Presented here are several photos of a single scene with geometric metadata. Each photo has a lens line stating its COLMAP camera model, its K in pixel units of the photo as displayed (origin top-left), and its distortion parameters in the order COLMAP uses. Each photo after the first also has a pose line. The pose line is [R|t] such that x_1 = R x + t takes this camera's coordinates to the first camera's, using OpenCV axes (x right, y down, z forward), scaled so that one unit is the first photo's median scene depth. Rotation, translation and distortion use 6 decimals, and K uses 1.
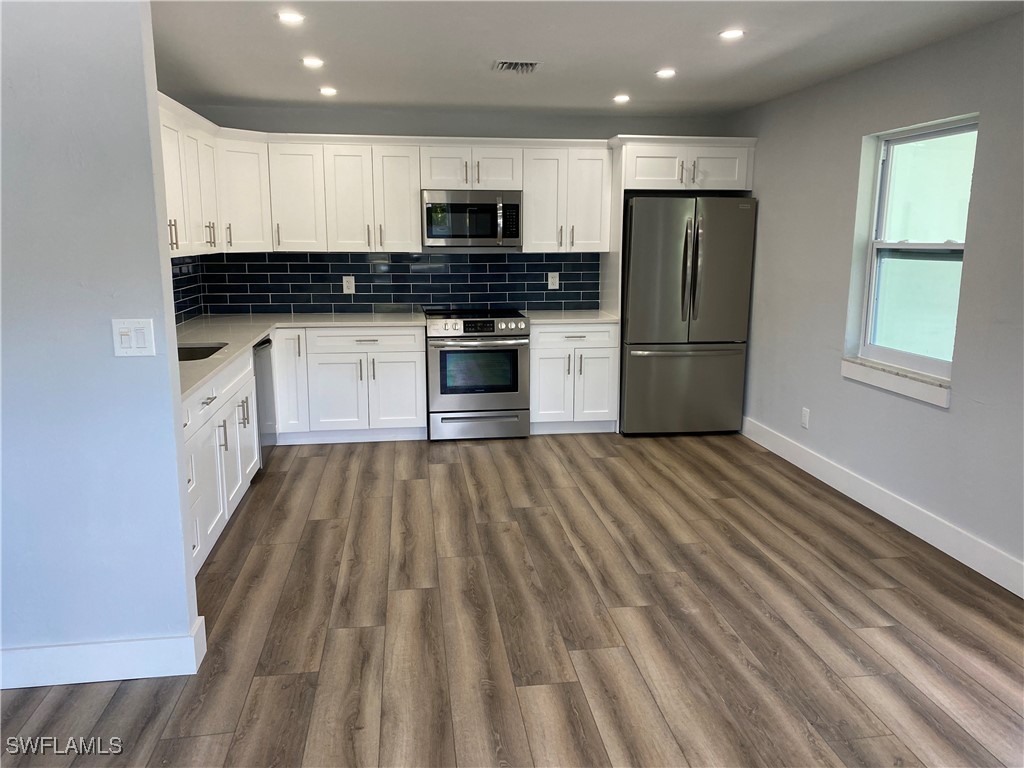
lens RADIAL K [[792.9, 0, 512.1], [0, 792.9, 397.0], [0, 0, 1]] dist [0.140749, -0.233719]
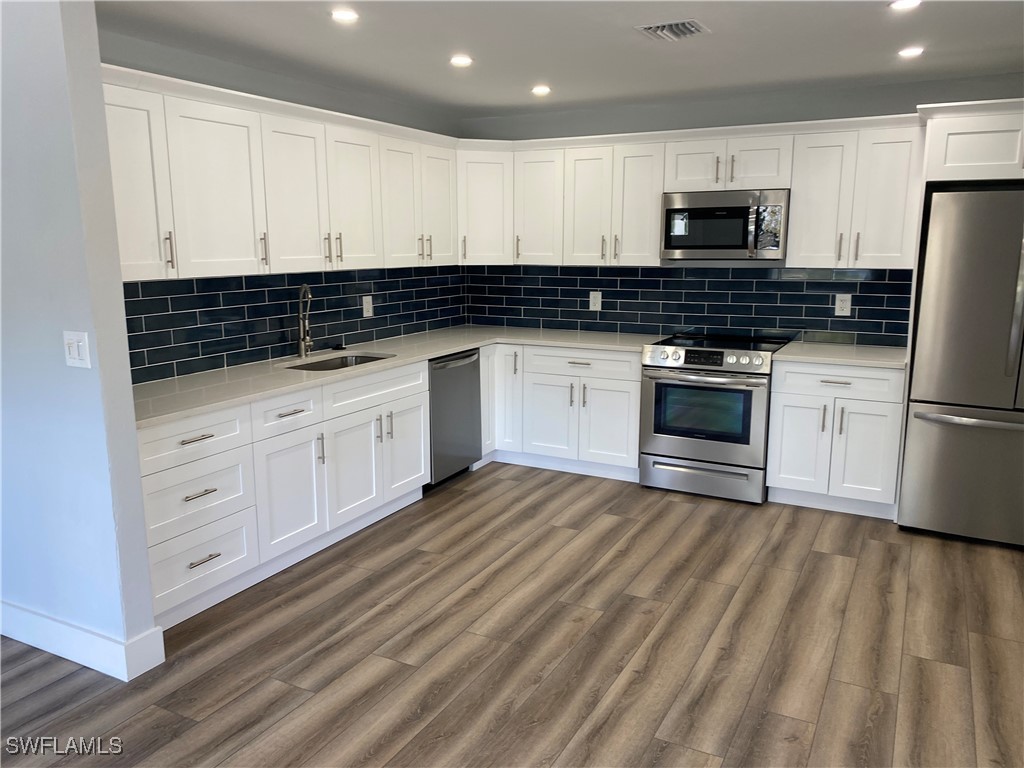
lens RADIAL K [[792.9, 0, 512.1], [0, 792.9, 397.0], [0, 0, 1]] dist [0.140749, -0.233719]
pose [[0.809000, 0.113399, -0.576766, 0.299102], [-0.118114, 0.992562, 0.029477, -0.054280], [0.575819, 0.044277, 0.816378, 0.240249]]
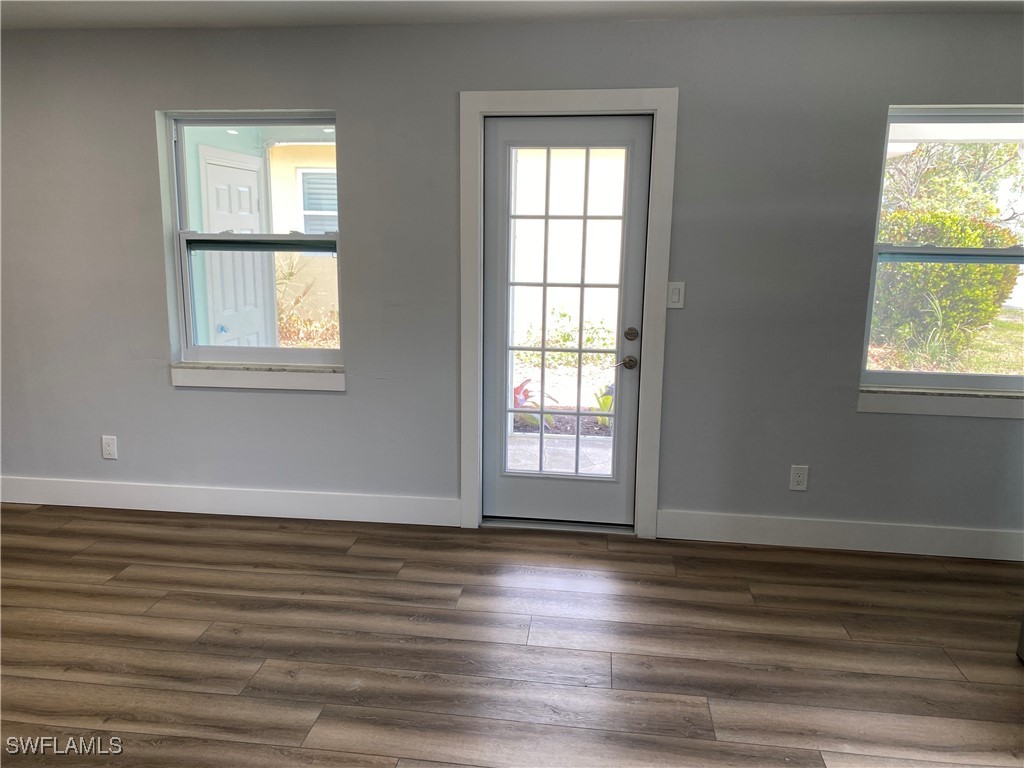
lens RADIAL K [[810.3, 0, 505.0], [0, 810.3, 384.3], [0, 0, 1]] dist [0.054309, -0.014847]
pose [[0.266400, -0.191909, 0.944564, -0.297121], [0.186096, 0.971780, 0.144953, -0.079995], [-0.945727, 0.137164, 0.294596, 0.358958]]
